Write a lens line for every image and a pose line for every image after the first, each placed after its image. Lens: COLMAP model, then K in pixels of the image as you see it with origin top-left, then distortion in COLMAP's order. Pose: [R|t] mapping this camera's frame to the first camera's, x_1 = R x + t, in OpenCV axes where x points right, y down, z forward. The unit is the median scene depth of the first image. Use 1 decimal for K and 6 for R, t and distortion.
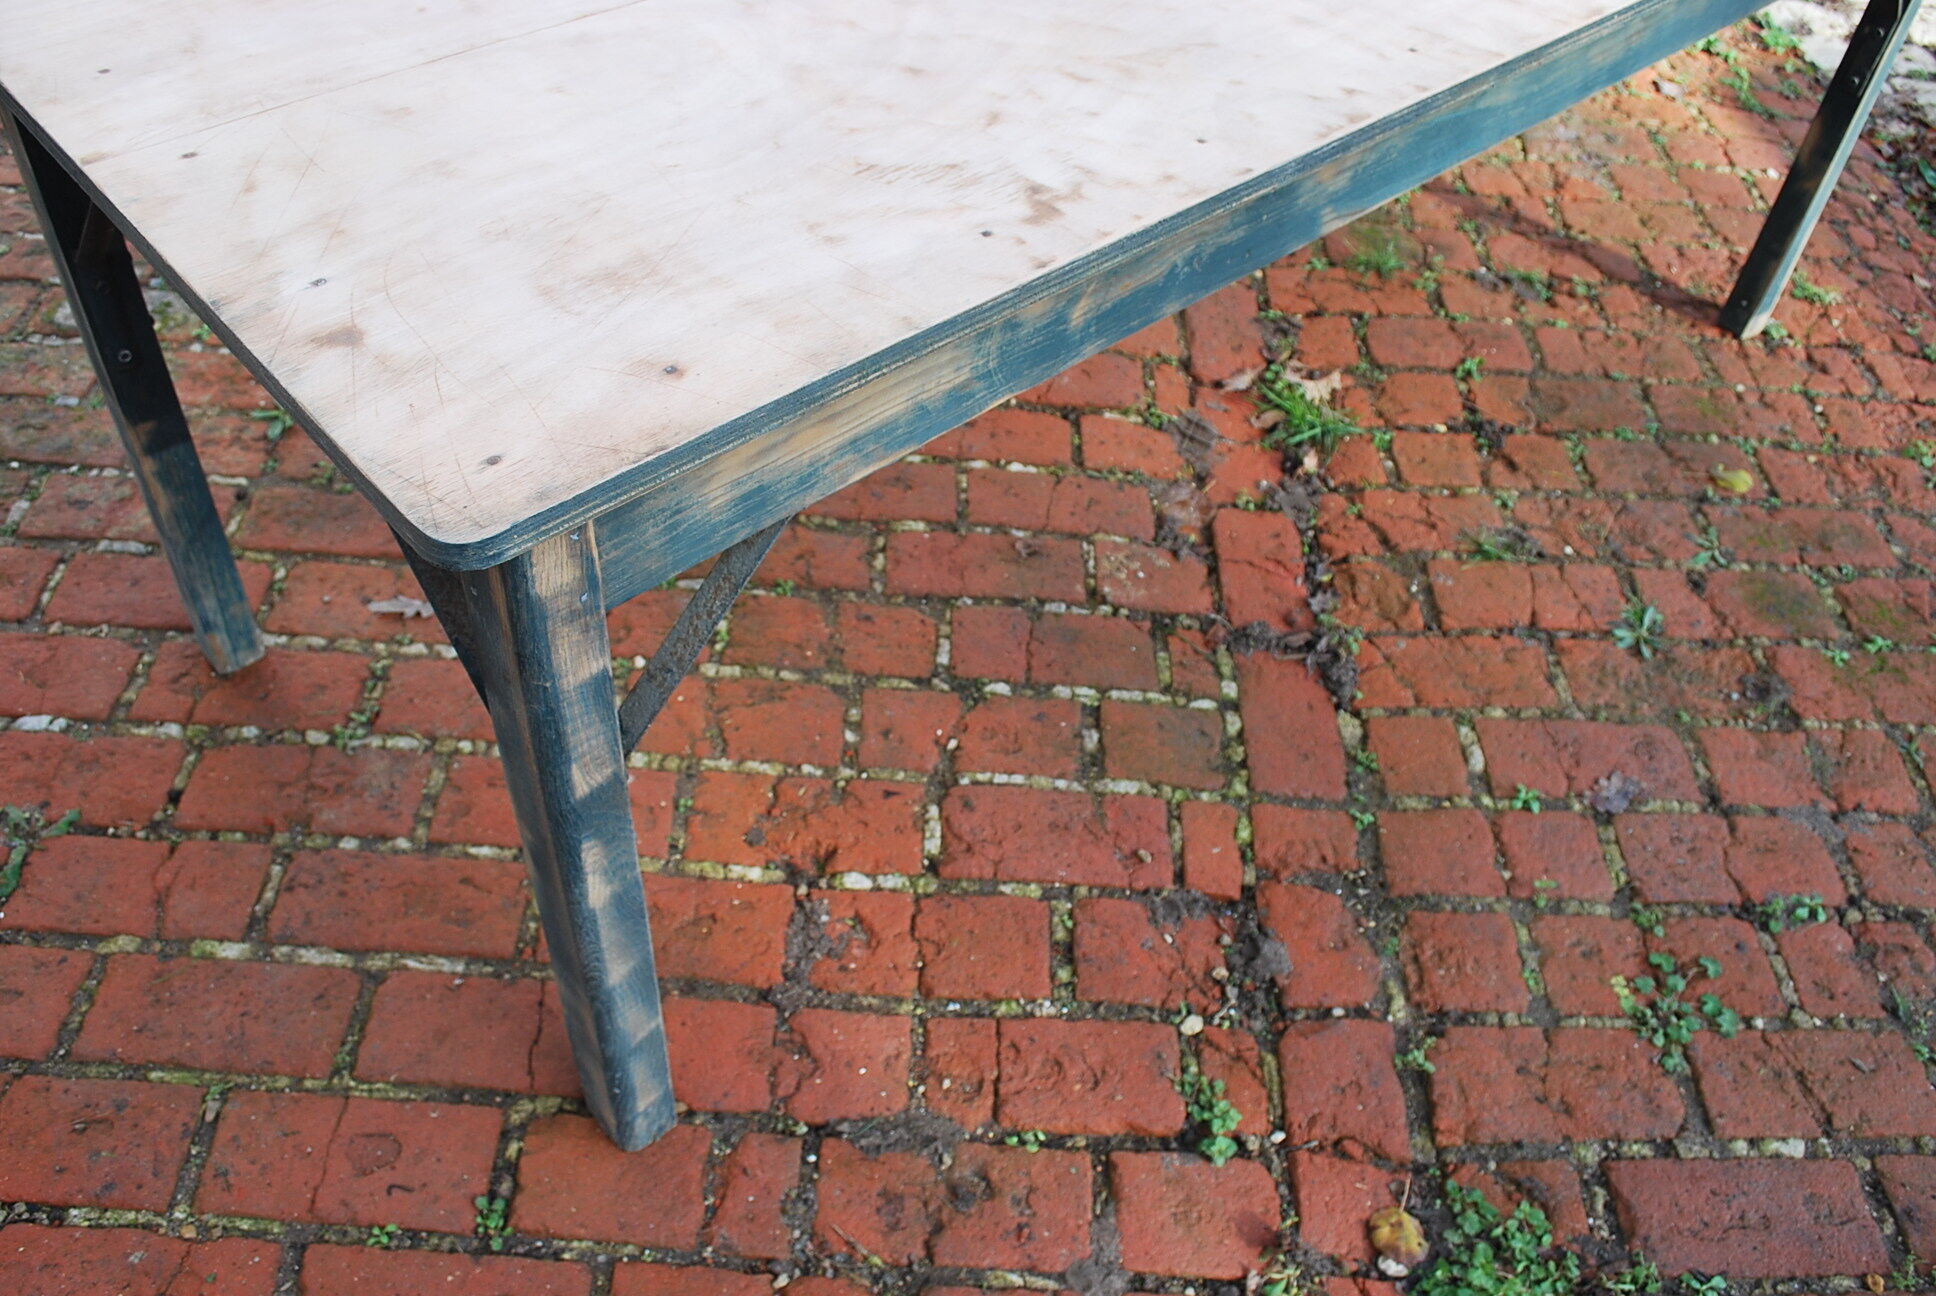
lens RADIAL K [[1611.5, 0, 970.4], [0, 1611.5, 641.3], [0, 0, 1]] dist [-0.081967, 0.014671]
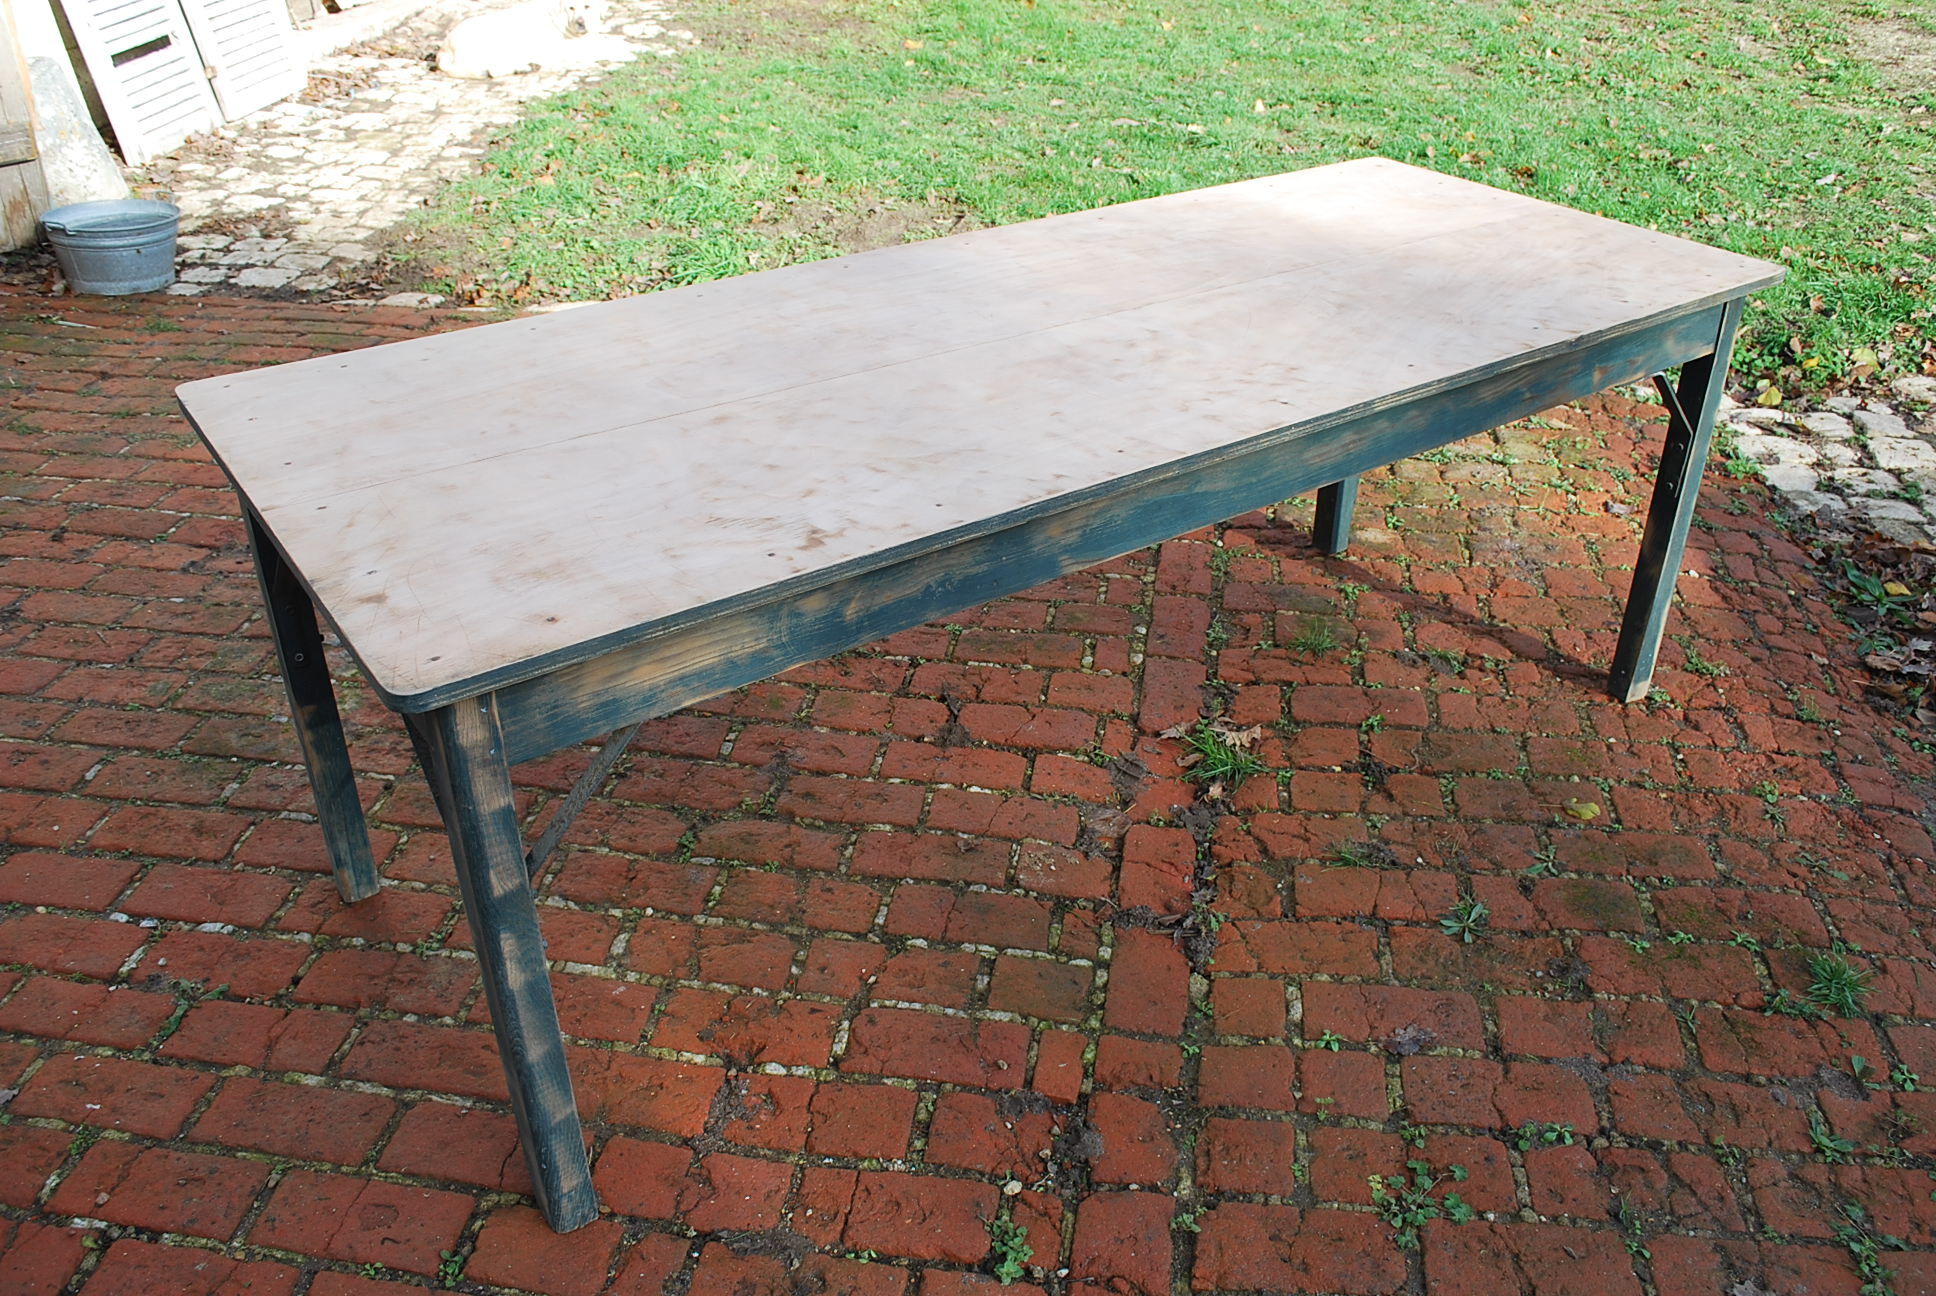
lens RADIAL K [[1617.8, 0, 970.6], [0, 1617.8, 645.4], [0, 0, 1]] dist [-0.080175, 0.012366]
pose [[0.988607, 0.005449, -0.150419, 0.271106], [-0.046418, 0.961673, -0.270242, 0.158787], [0.143181, 0.274145, 0.950970, -0.298479]]
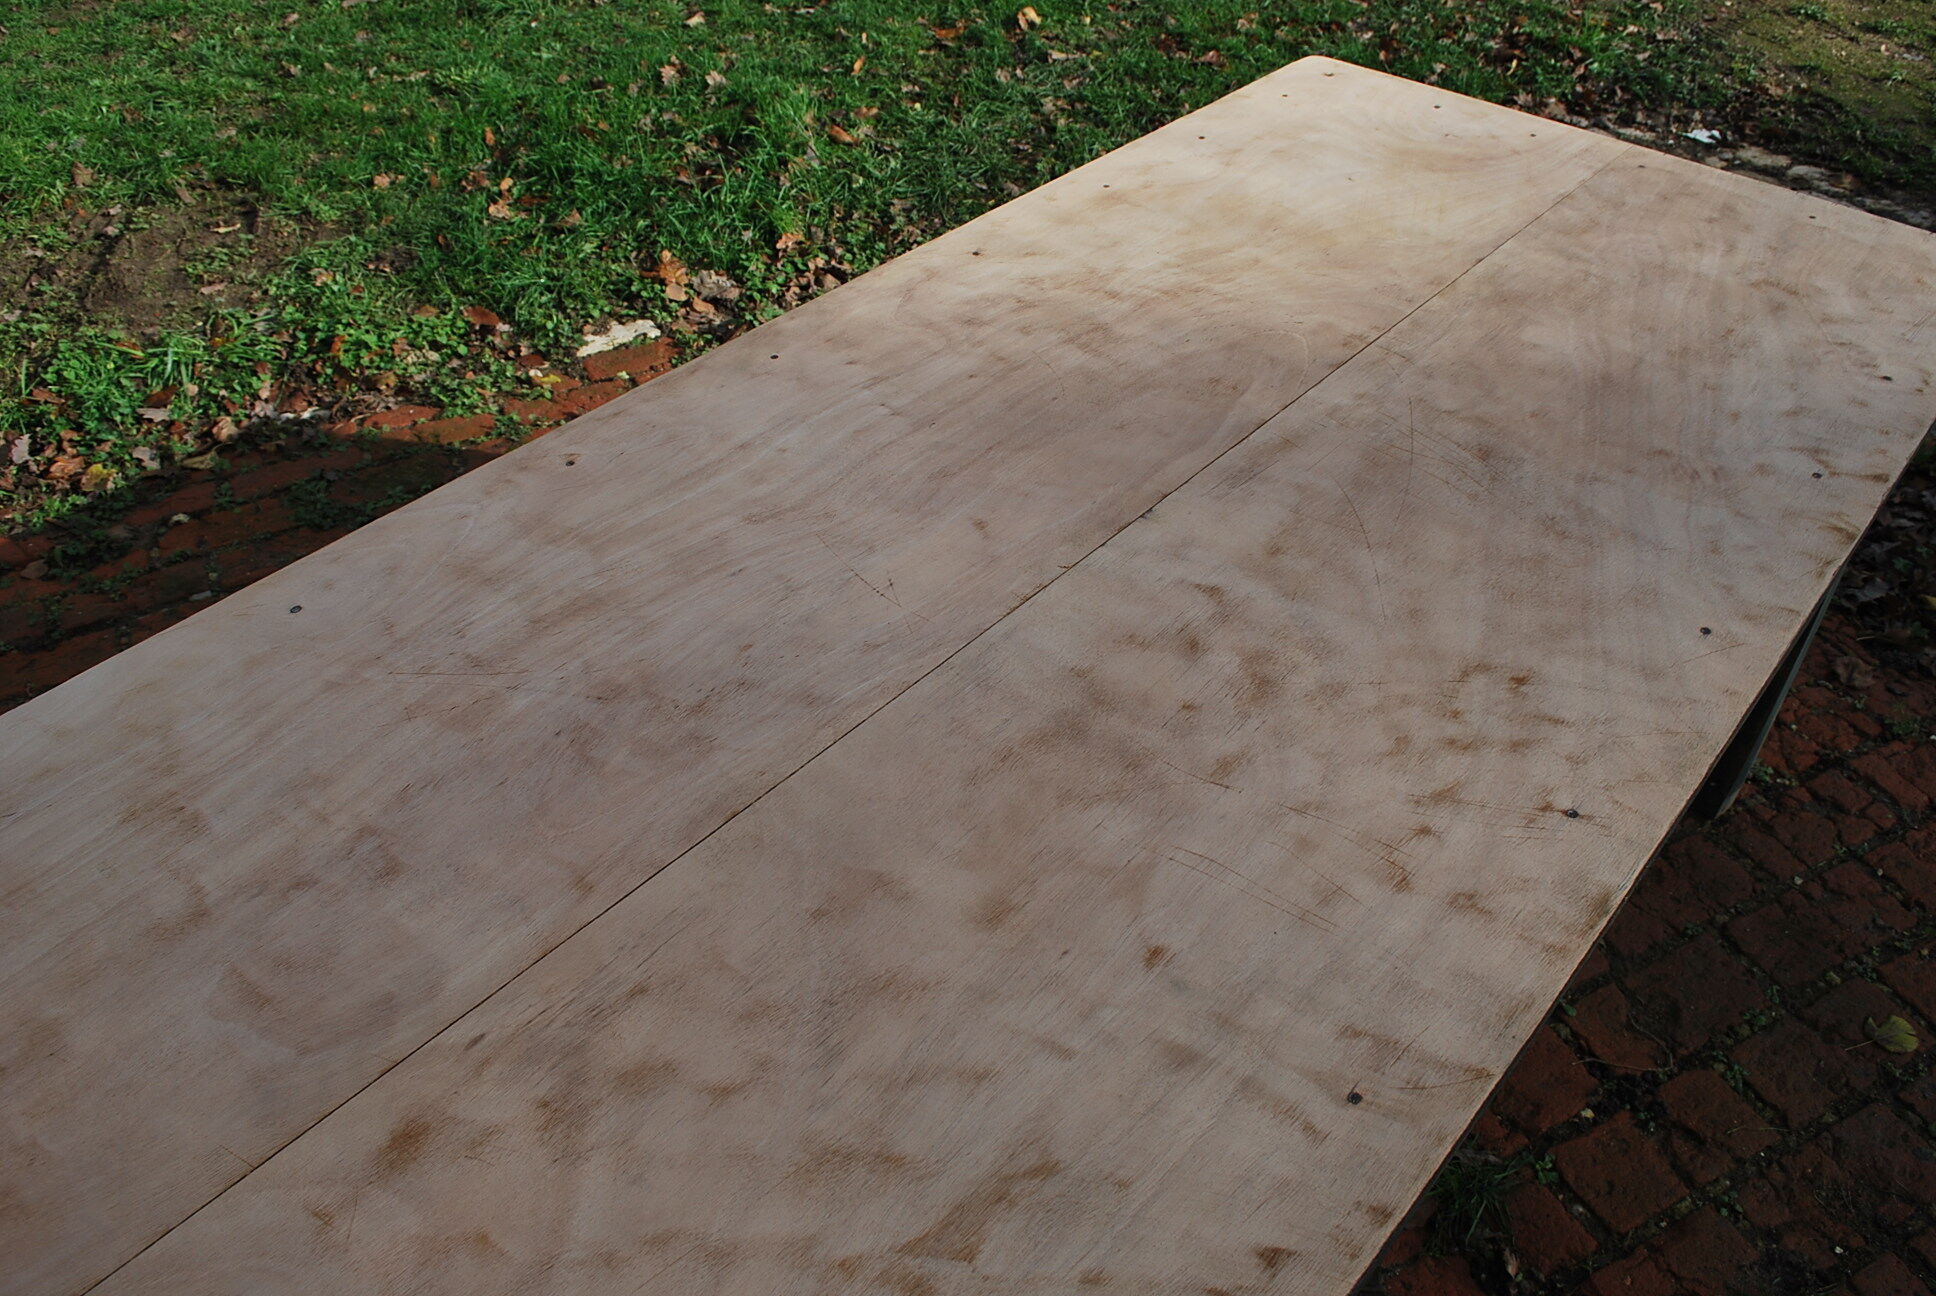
lens RADIAL K [[1509.0, 0, 977.6], [0, 1509.0, 648.8], [0, 0, 1]] dist [-0.088756, 0.017748]
pose [[0.891405, -0.346301, 0.292356, -0.155516], [0.367718, 0.929724, -0.019910, -0.599967], [-0.264916, 0.125252, 0.956102, 0.452810]]
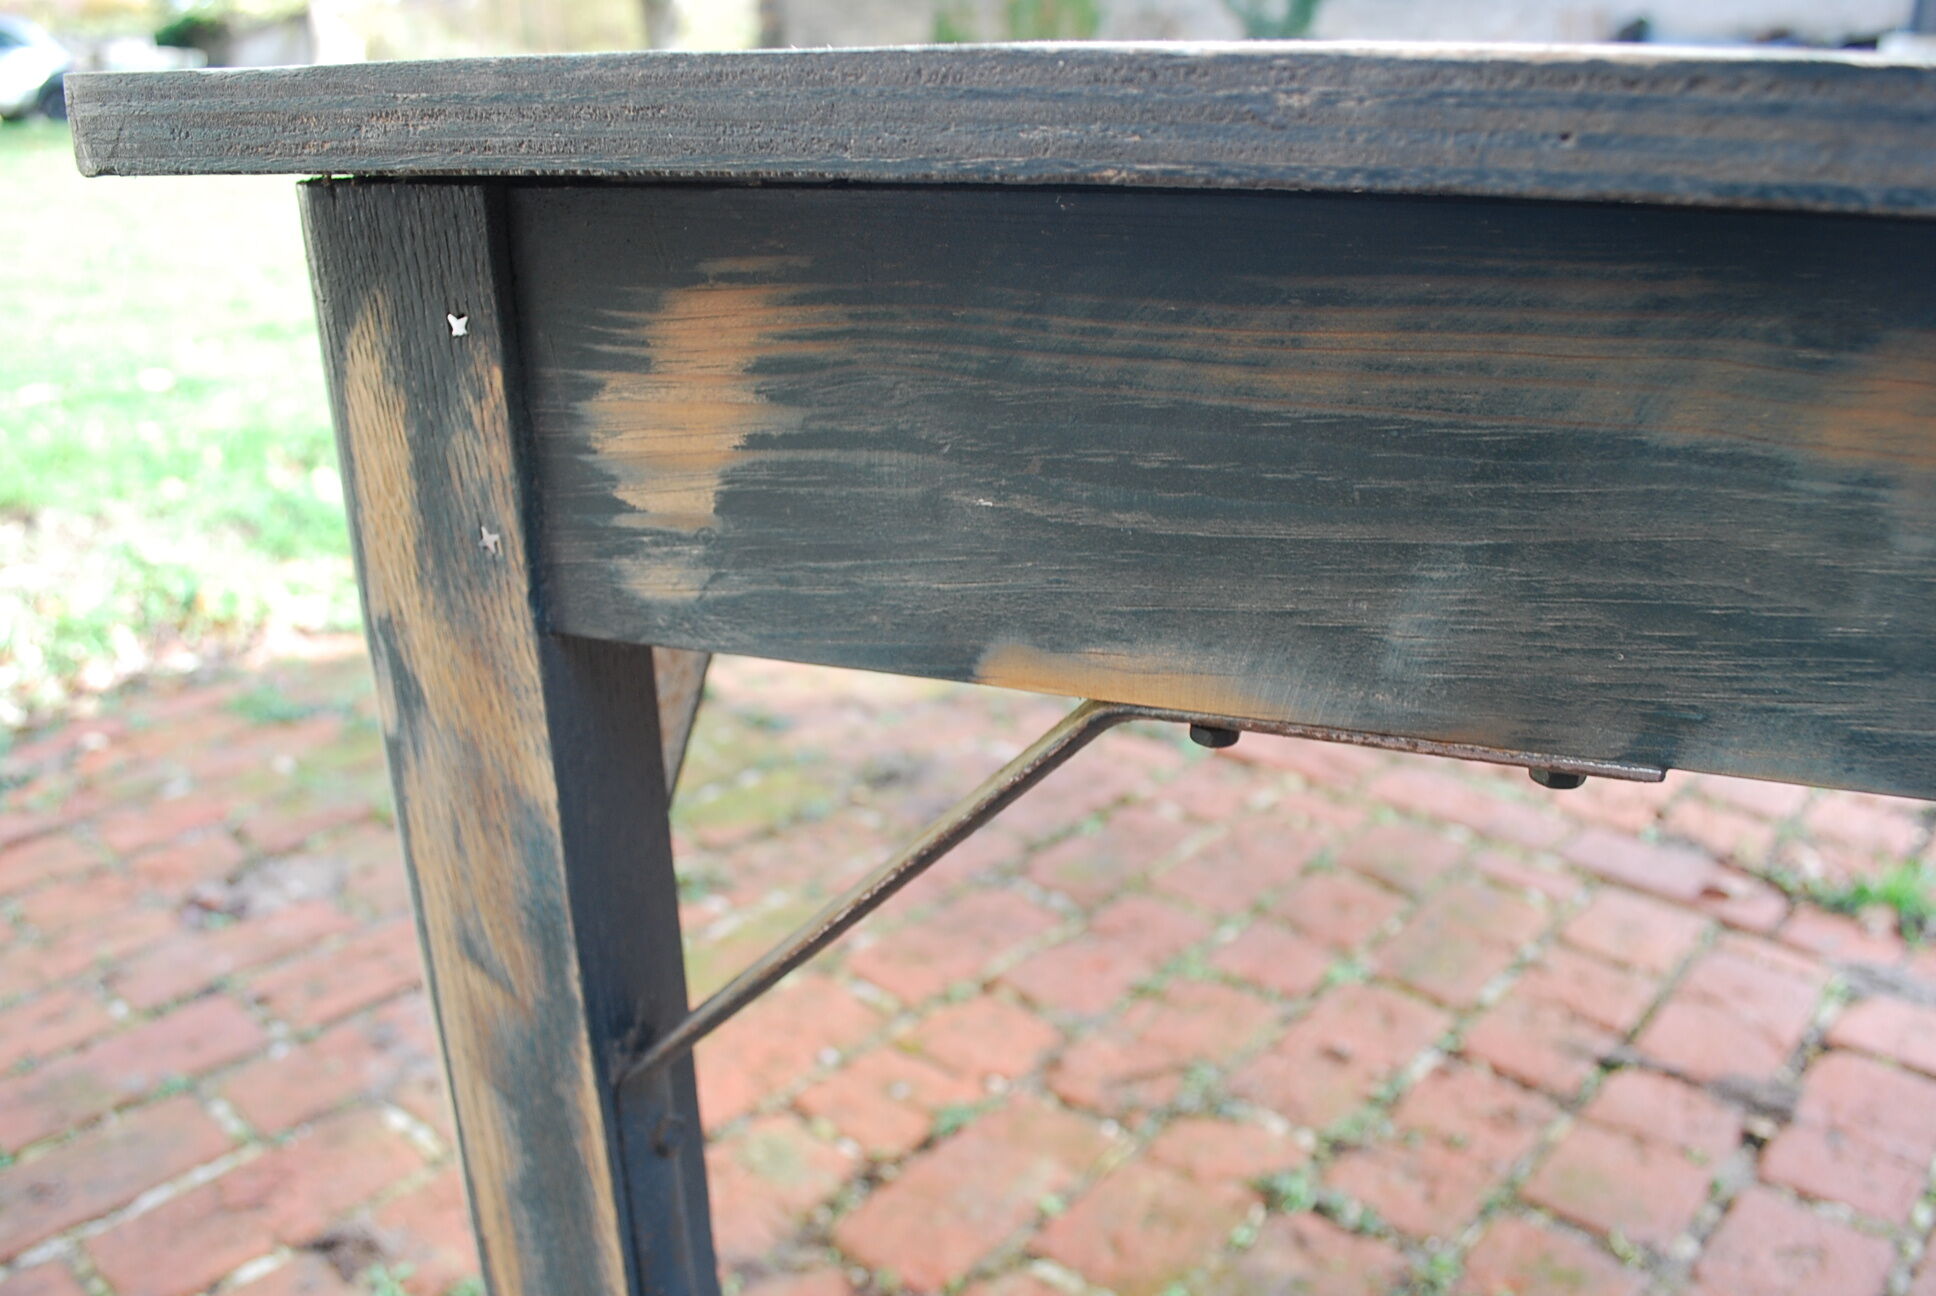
lens RADIAL K [[1478.7, 0, 974.9], [0, 1478.7, 657.8], [0, 0, 1]] dist [-0.087774, 0.014364]
pose [[0.663790, -0.336060, 0.668166, -0.694243], [0.571193, 0.804505, -0.162819, -0.500204], [-0.482826, 0.489729, 0.725978, 0.860664]]
